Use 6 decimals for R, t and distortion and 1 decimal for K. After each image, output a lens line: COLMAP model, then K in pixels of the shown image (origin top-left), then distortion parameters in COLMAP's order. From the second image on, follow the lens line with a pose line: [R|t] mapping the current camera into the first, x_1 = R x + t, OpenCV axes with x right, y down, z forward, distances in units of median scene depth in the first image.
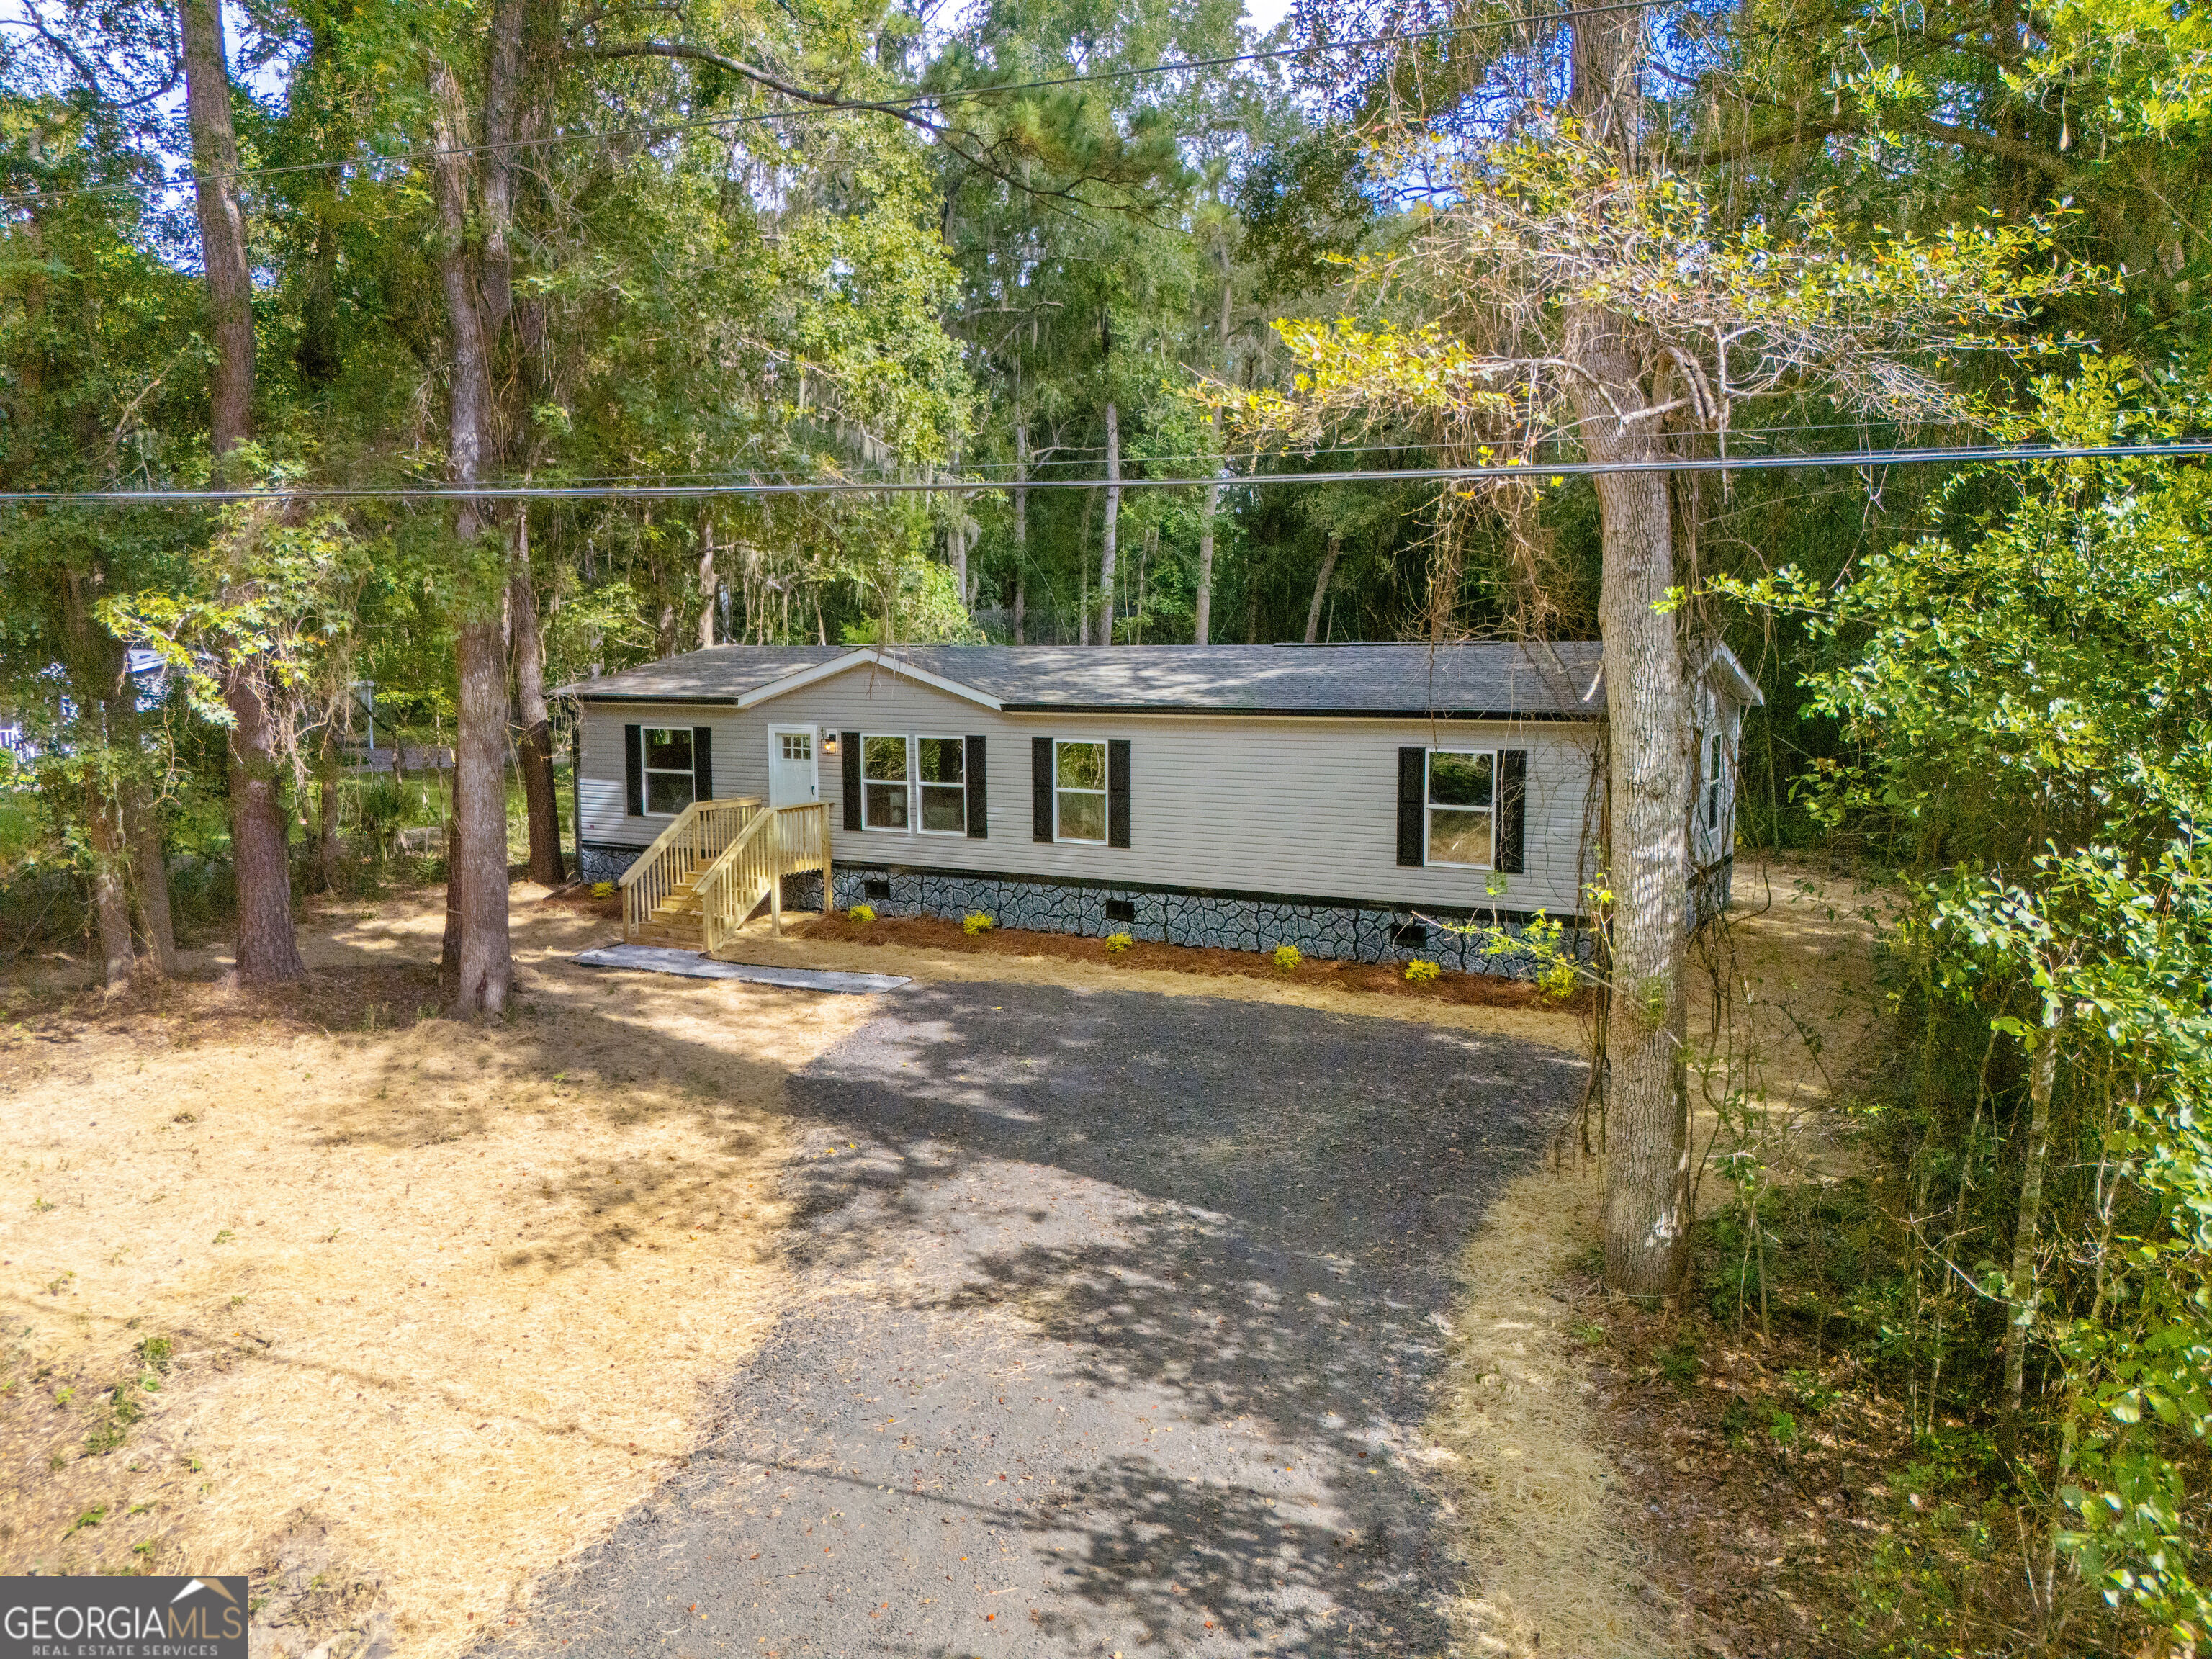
lens RADIAL K [[1661.1, 0, 1119.9], [0, 1661.1, 808.4], [0, 0, 1]] dist [0.045771, -0.031066]
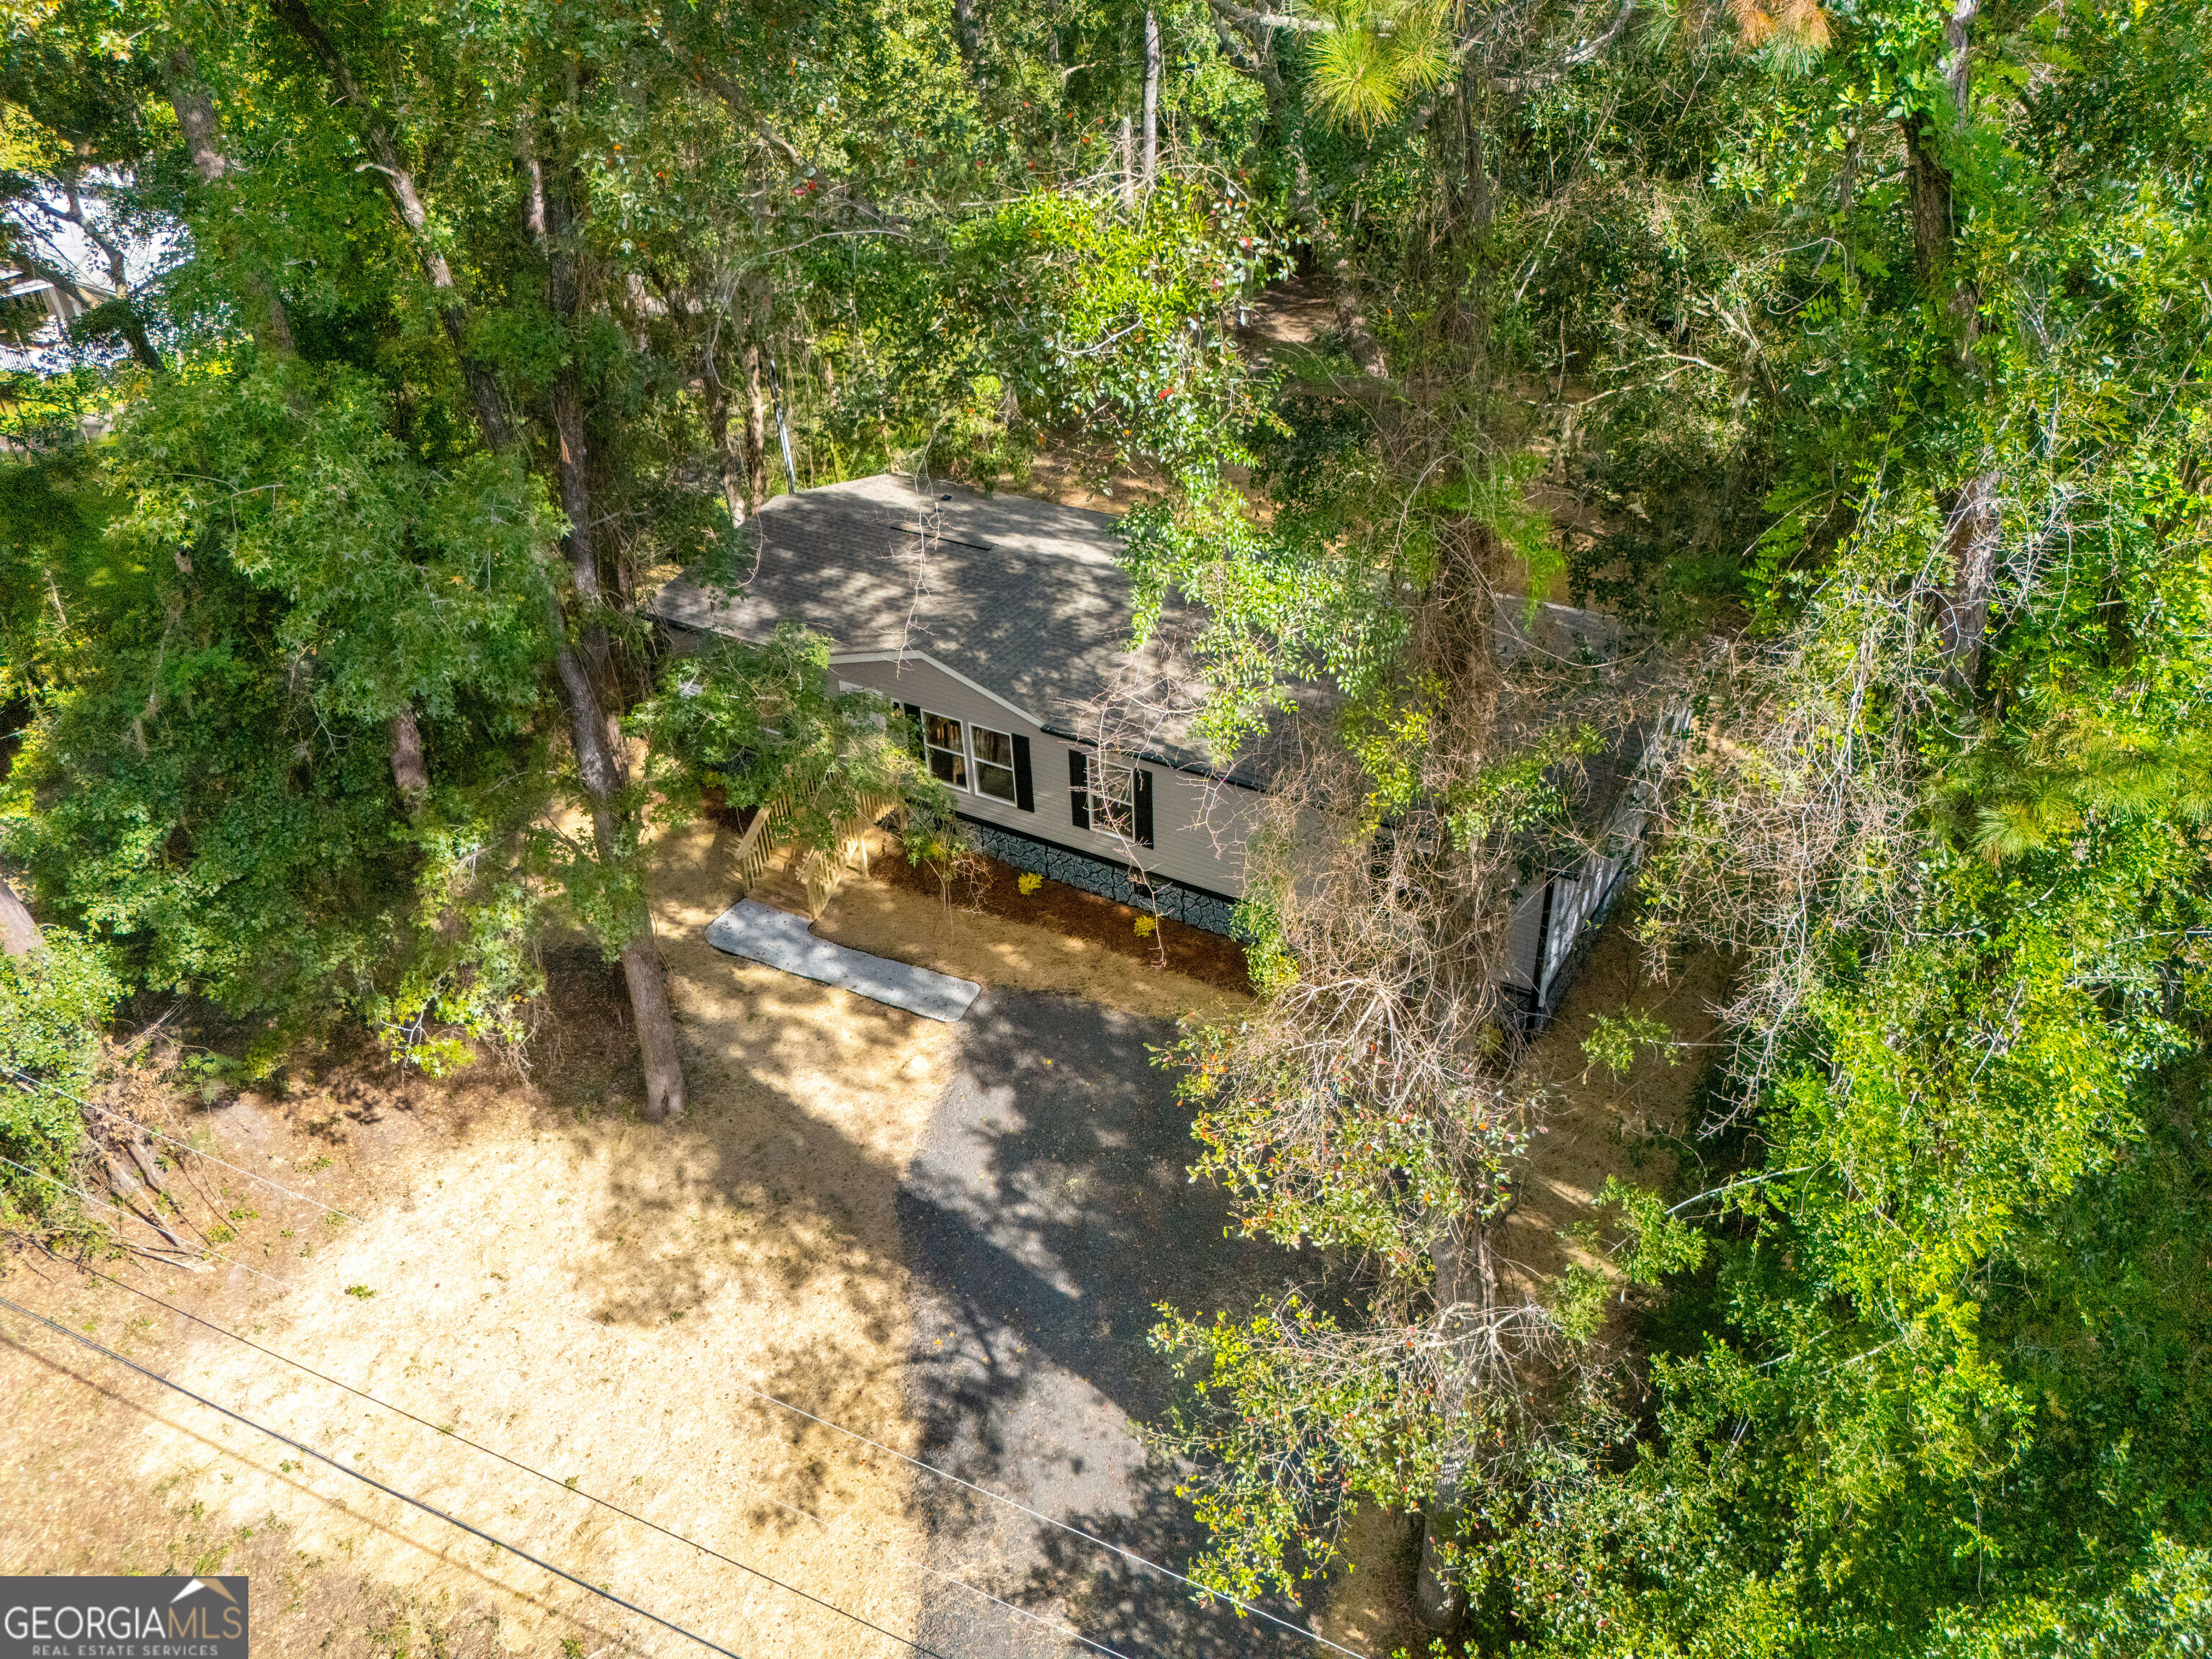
lens RADIAL K [[1661.1, 0, 1119.6], [0, 1661.1, 838.6], [0, 0, 1]] dist [0.045771, -0.031066]
pose [[0.999210, -0.003436, -0.039601, 0.032478], [0.021553, 0.883914, 0.467153, -0.595709], [0.033399, -0.467637, 0.883289, -0.066401]]
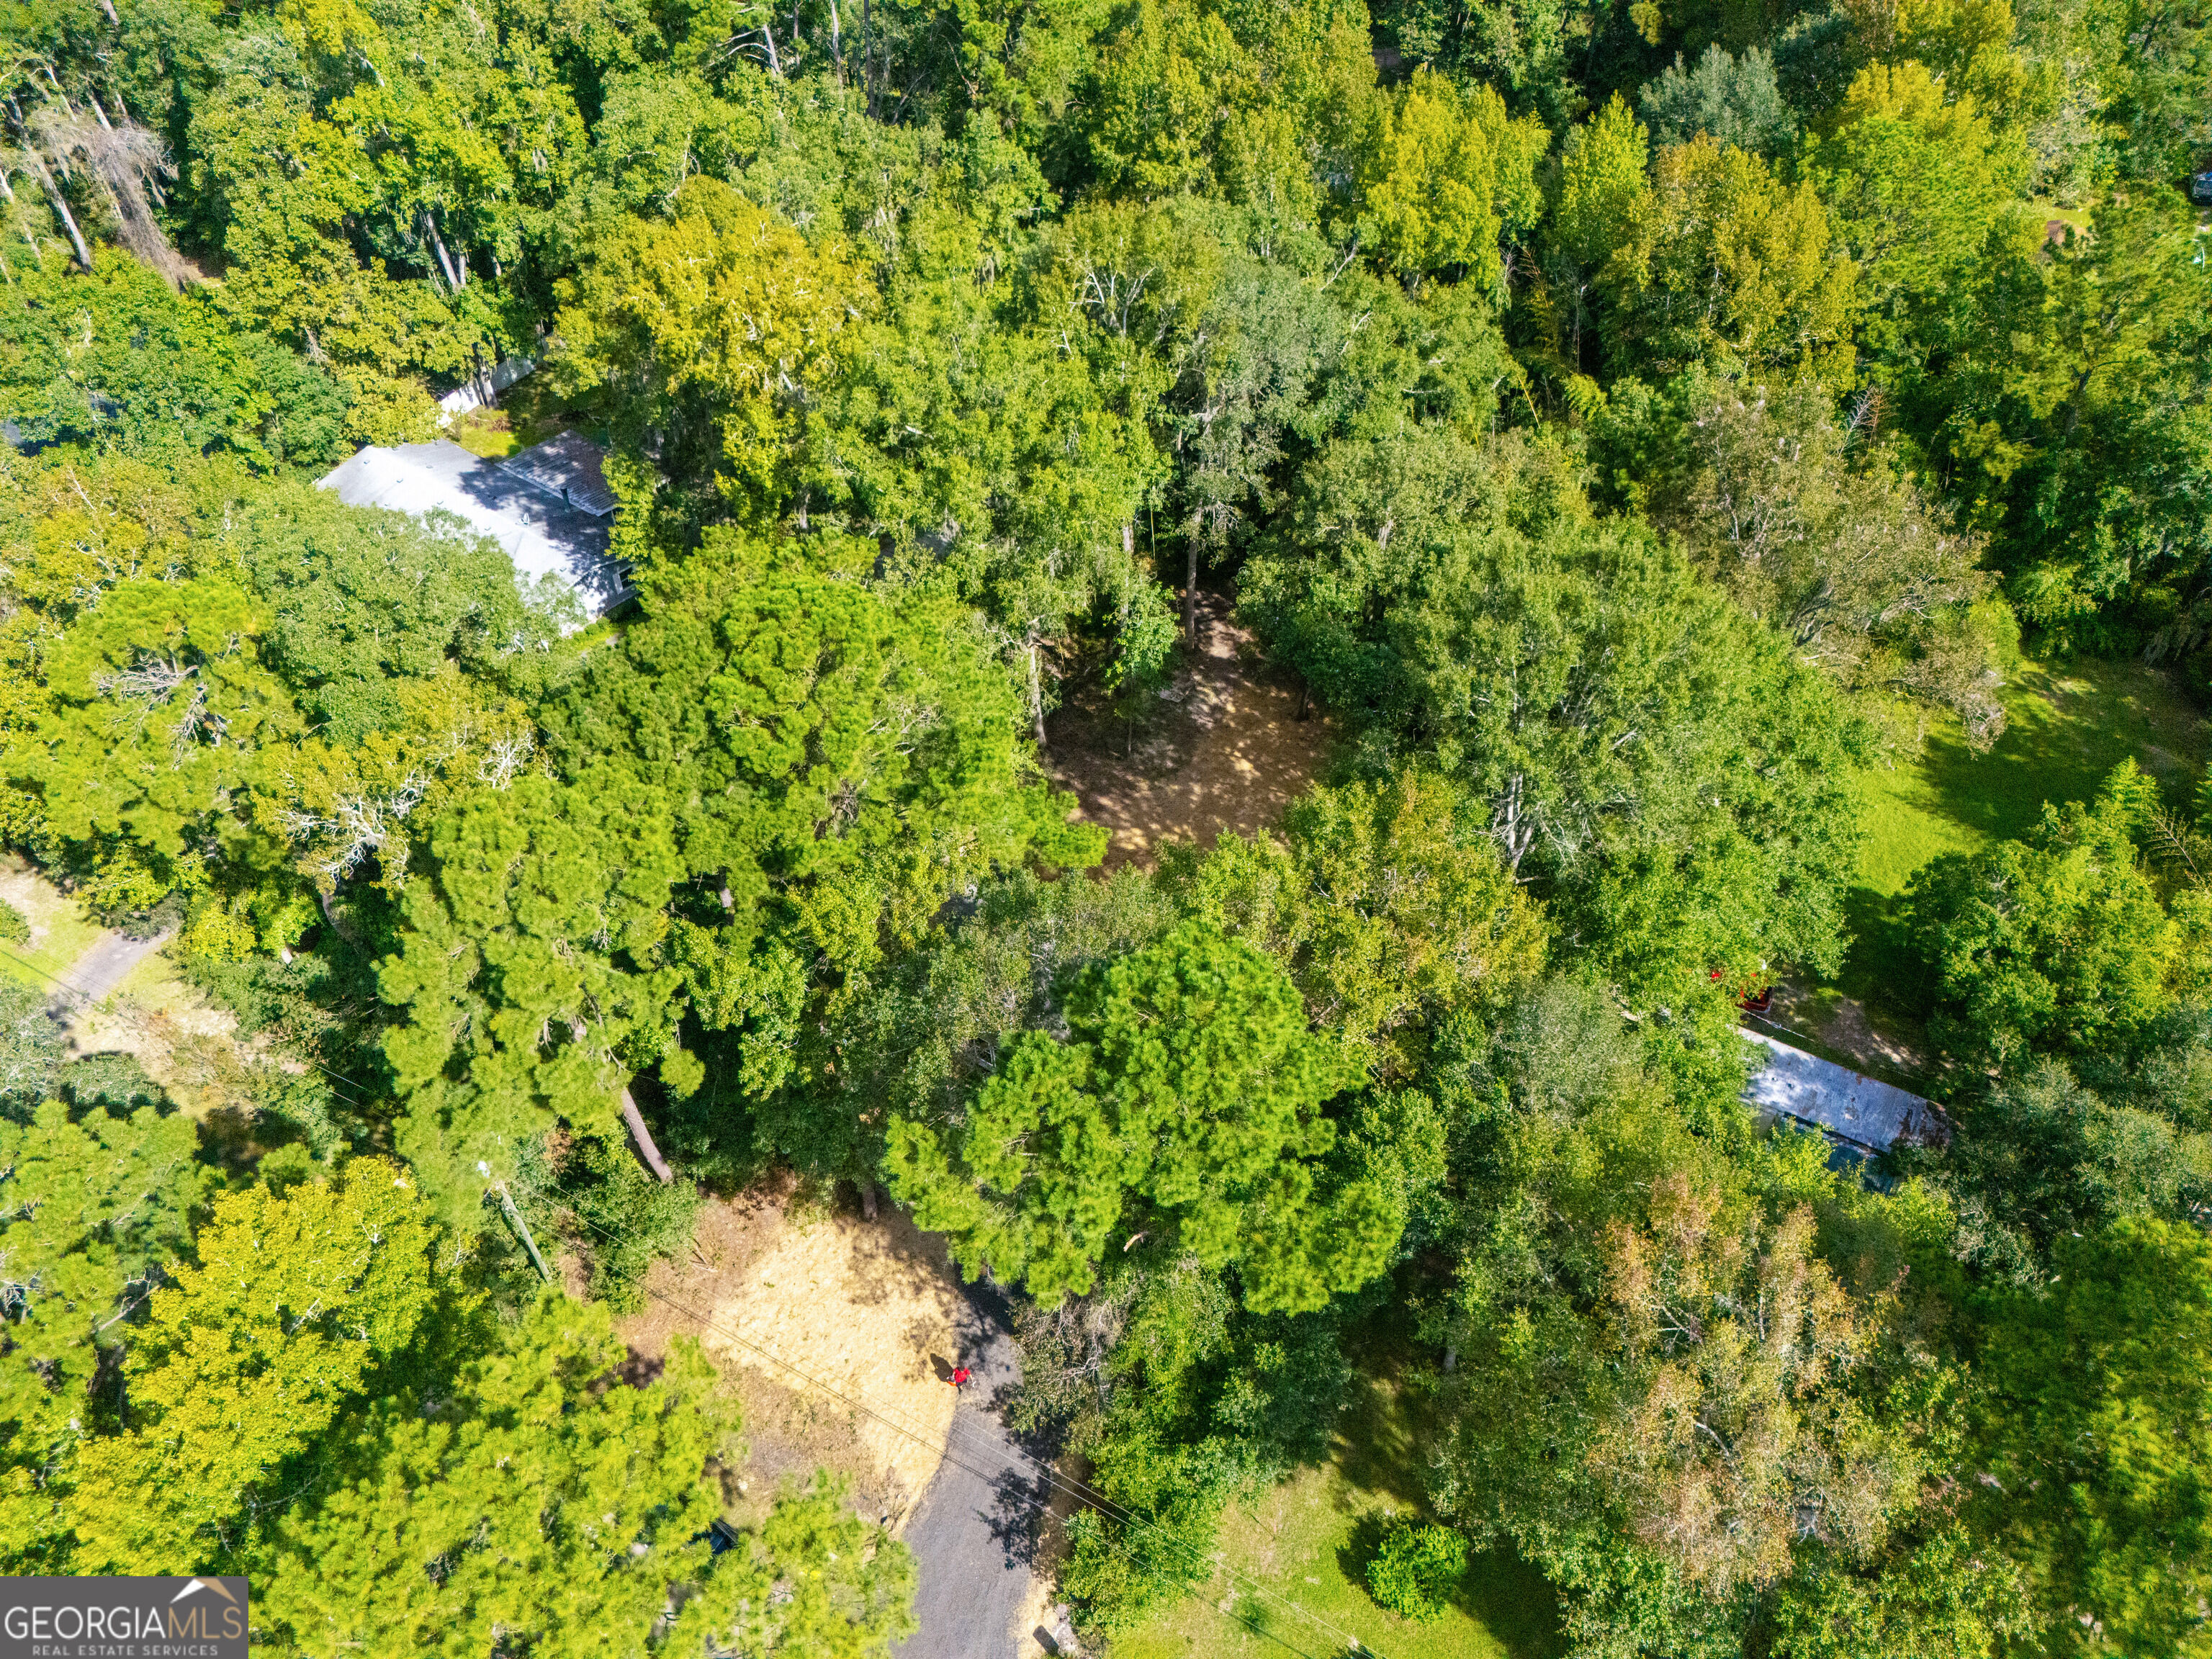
lens RADIAL K [[1661.1, 0, 1113.9], [0, 1661.1, 831.6], [0, 0, 1]] dist [0.045771, -0.031066]
pose [[0.993480, 0.059333, -0.097353, 0.375796], [0.010417, 0.803092, 0.595763, -2.299512], [0.113532, -0.592893, 0.797238, -1.127333]]
